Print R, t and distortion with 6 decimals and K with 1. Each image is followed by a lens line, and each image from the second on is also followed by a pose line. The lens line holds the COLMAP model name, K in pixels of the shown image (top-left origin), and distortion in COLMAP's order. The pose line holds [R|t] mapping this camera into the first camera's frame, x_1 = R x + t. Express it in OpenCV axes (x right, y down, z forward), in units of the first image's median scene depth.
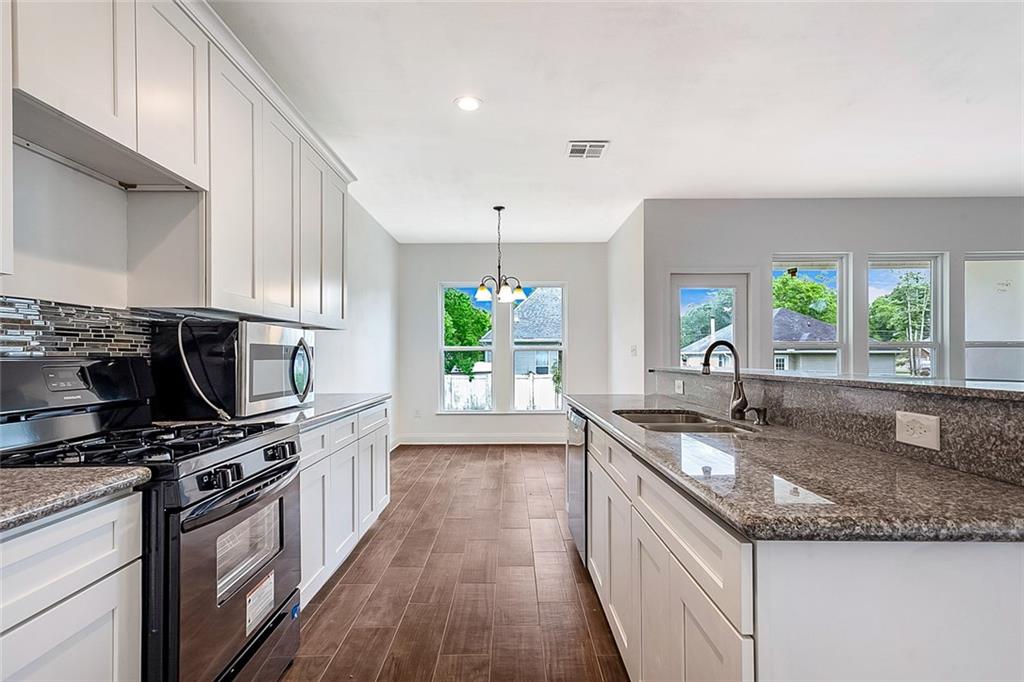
lens RADIAL K [[491.4, 0, 515.8], [0, 491.4, 360.5], [0, 0, 1]] dist [0.011171, 0.000867]
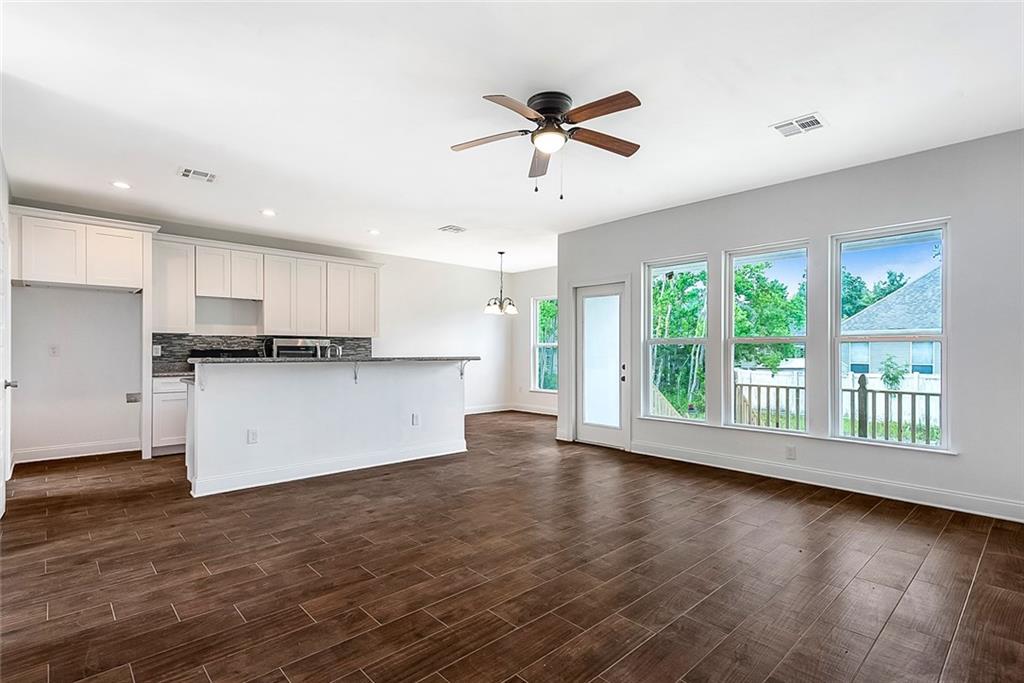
lens RADIAL K [[491.4, 0, 514.4], [0, 491.4, 347.8], [0, 0, 1]] dist [0.011171, 0.000867]
pose [[0.684949, 0.001820, -0.728589, 1.092404], [-0.010398, 0.999919, -0.007277, -0.006278], [0.728517, 0.012561, 0.684913, -0.002514]]
